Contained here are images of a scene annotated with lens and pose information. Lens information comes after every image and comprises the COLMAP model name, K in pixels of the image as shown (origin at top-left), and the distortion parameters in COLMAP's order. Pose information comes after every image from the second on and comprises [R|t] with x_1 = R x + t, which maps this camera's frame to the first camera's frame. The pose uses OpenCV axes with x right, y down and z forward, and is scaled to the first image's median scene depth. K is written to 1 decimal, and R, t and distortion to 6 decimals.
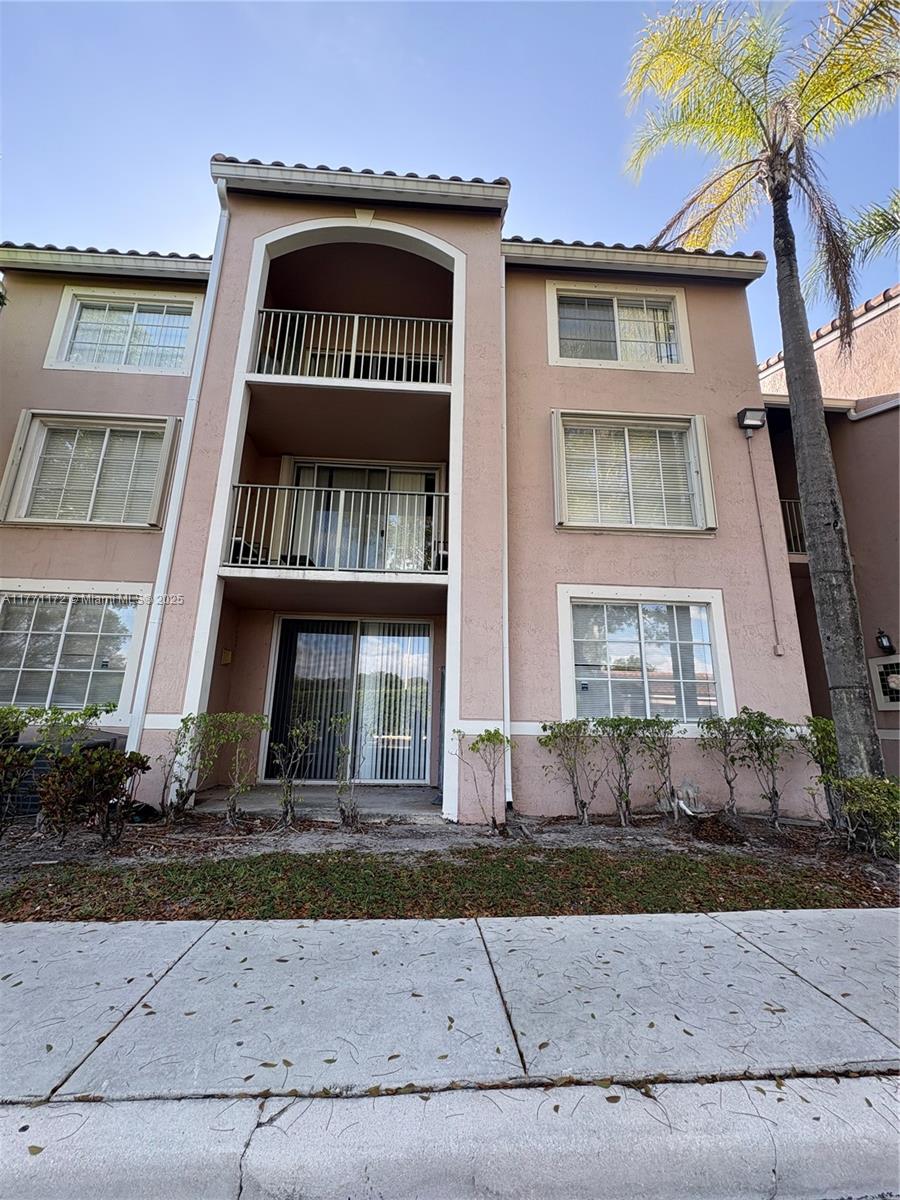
lens RADIAL K [[477.6, 0, 450.0], [0, 477.6, 600.0], [0, 0, 1]] dist [0.001653, 0.000359]
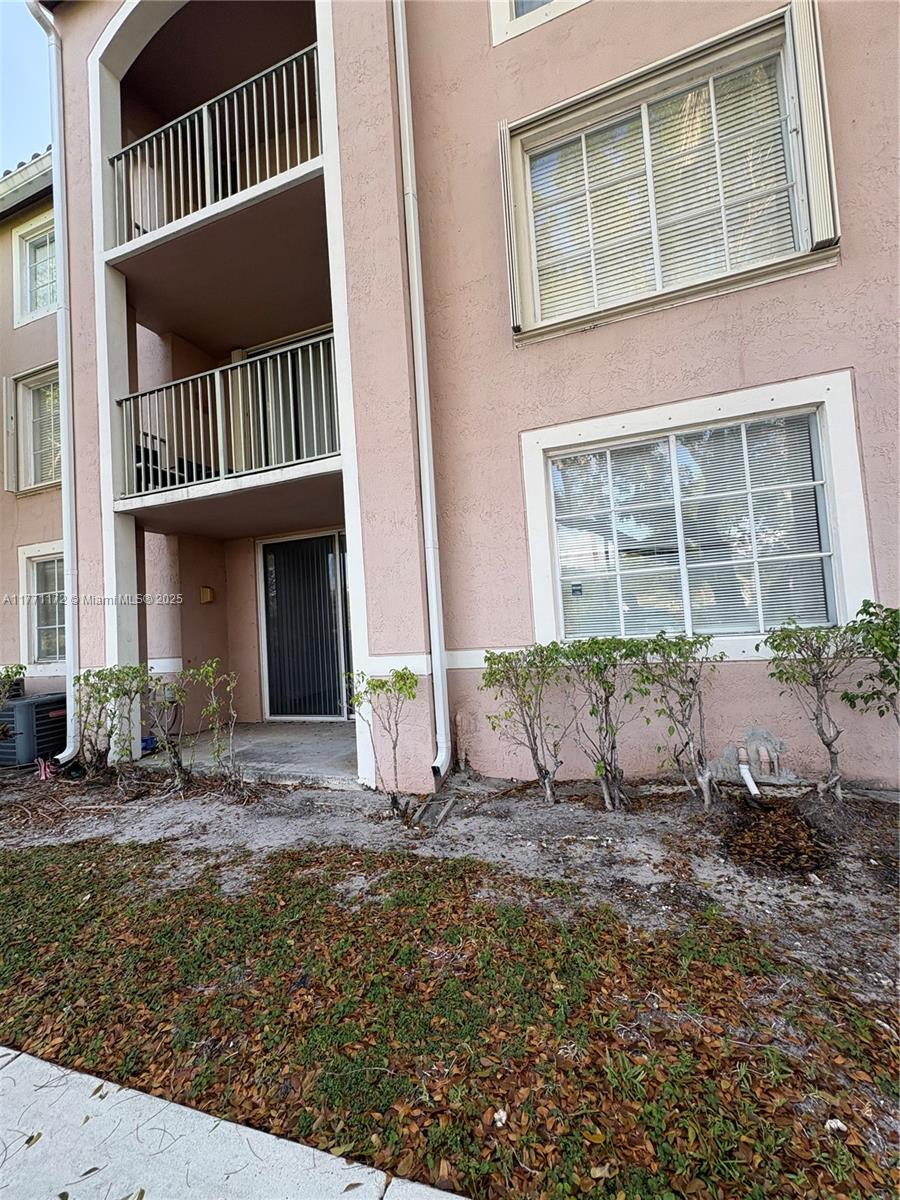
lens RADIAL K [[477.6, 0, 450.0], [0, 477.6, 600.0], [0, 0, 1]] dist [0.001653, 0.000359]
pose [[0.918775, -0.095846, -0.382970, 0.391802], [0.171984, 0.970364, 0.169750, 0.062297], [0.355350, -0.221827, 0.908030, 0.381297]]
